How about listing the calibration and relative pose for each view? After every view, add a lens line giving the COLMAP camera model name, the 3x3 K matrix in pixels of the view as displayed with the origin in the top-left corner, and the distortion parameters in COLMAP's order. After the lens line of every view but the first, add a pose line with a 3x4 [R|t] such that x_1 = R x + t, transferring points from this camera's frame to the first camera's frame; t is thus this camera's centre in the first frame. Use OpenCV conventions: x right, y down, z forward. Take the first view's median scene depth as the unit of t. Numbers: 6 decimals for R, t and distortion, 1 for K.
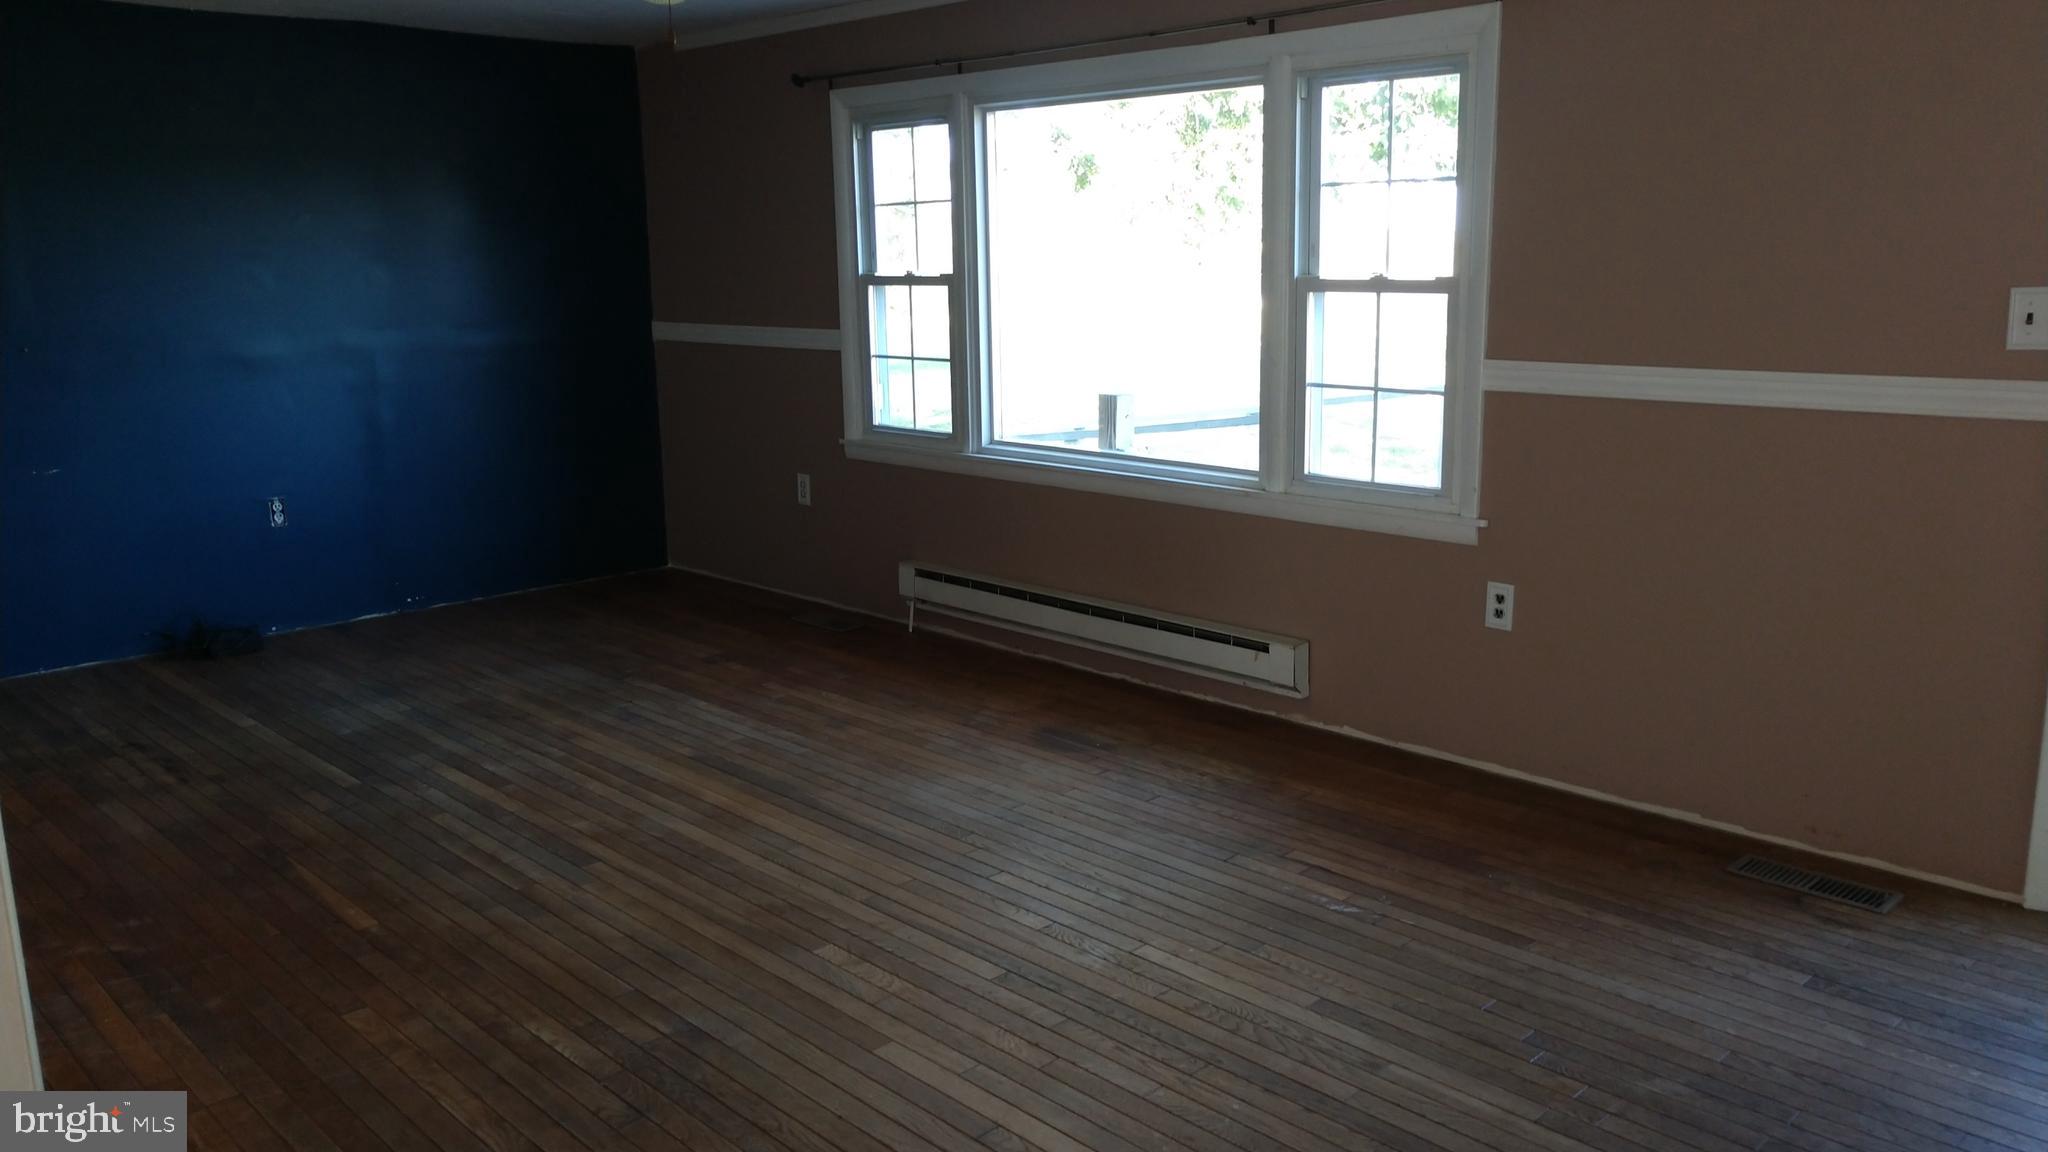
lens RADIAL K [[1557.8, 0, 1016.3], [0, 1557.8, 571.4], [0, 0, 1]] dist [0.010756, 0.026198]
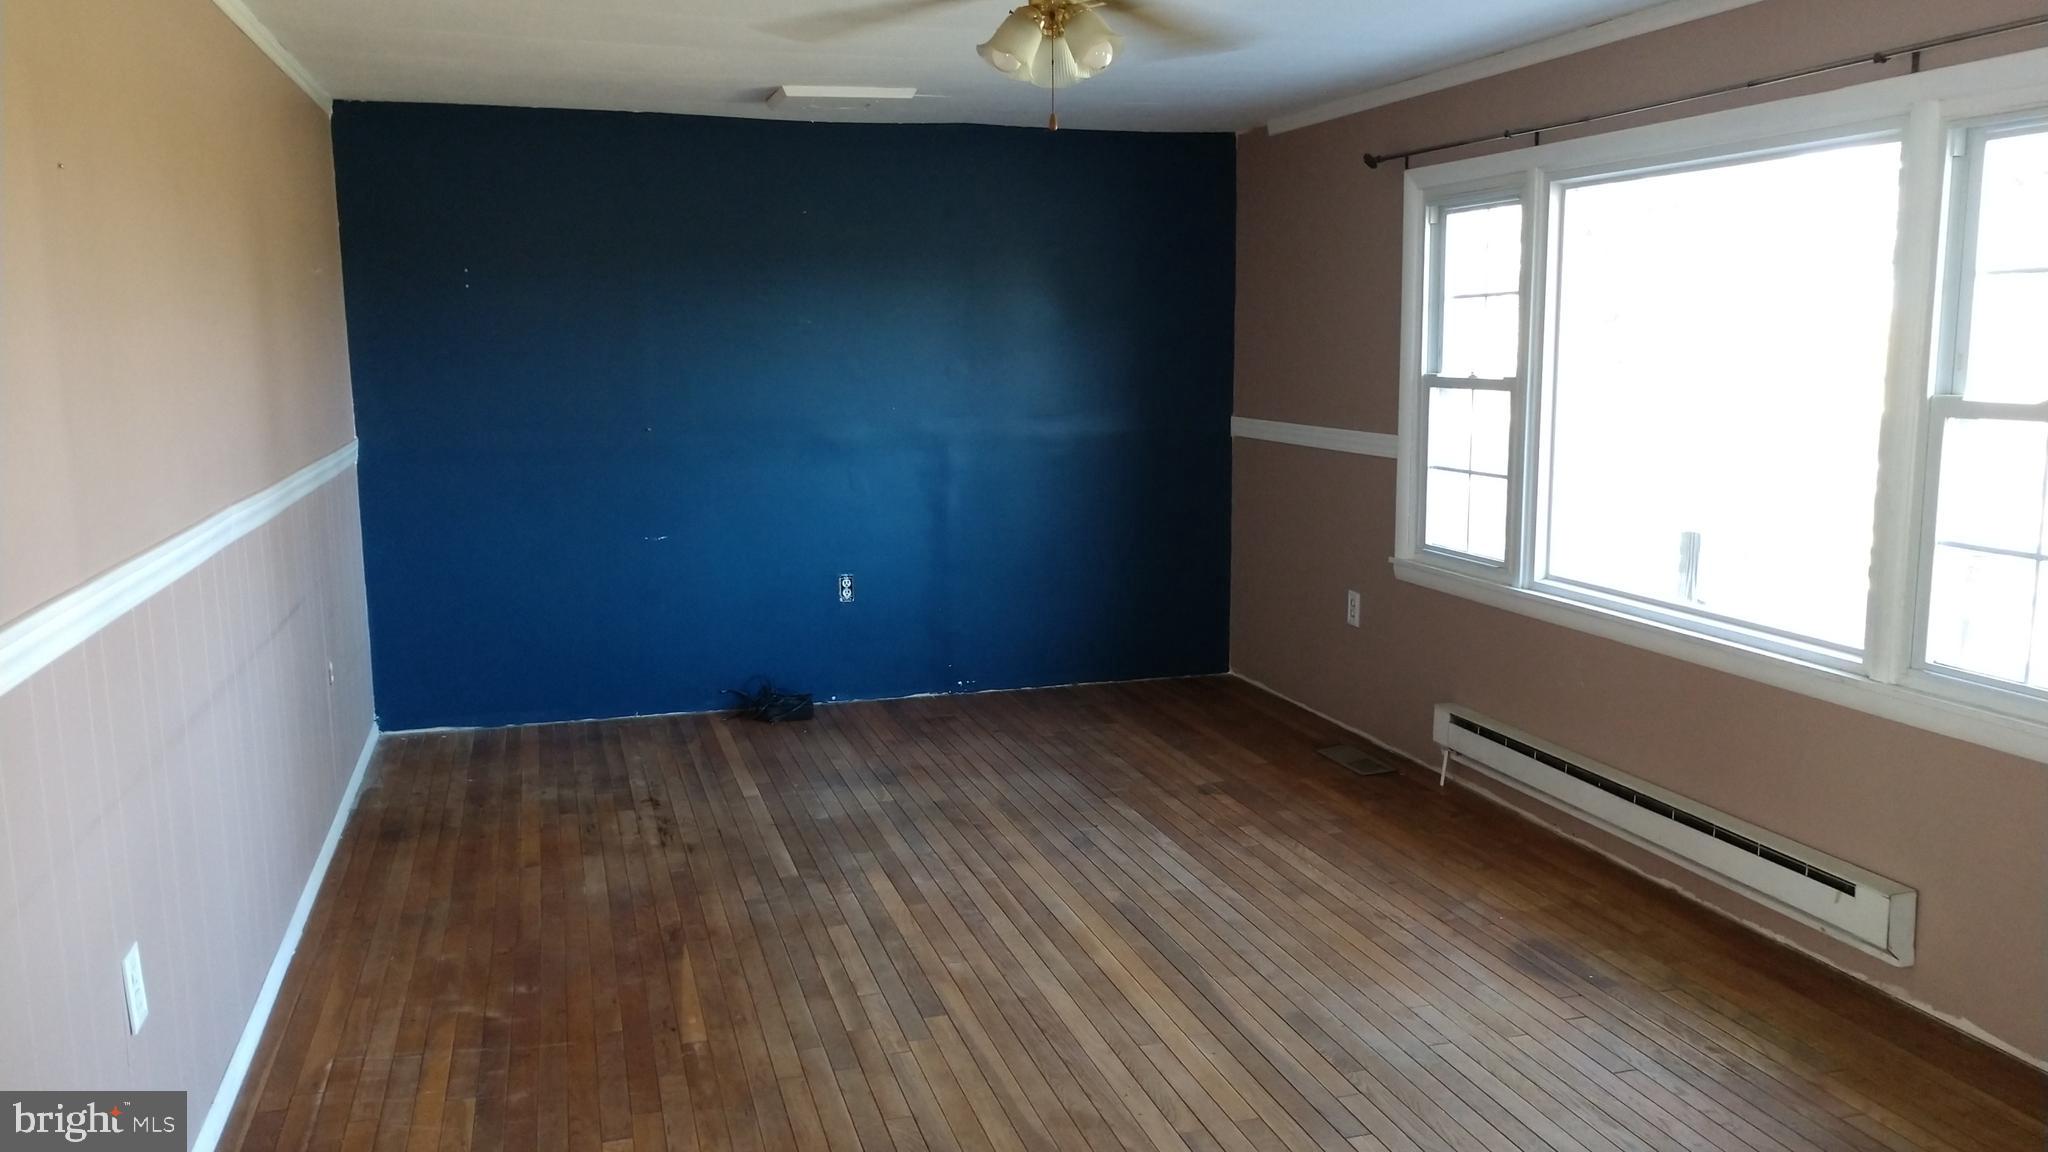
lens RADIAL K [[1557.8, 0, 1025.9], [0, 1557.8, 581.2], [0, 0, 1]] dist [0.010756, 0.026198]
pose [[0.892189, 0.080181, -0.444488, 0.127312], [-0.099406, 0.994845, -0.020071, -0.042318], [0.440588, 0.062092, 0.895560, 0.144340]]
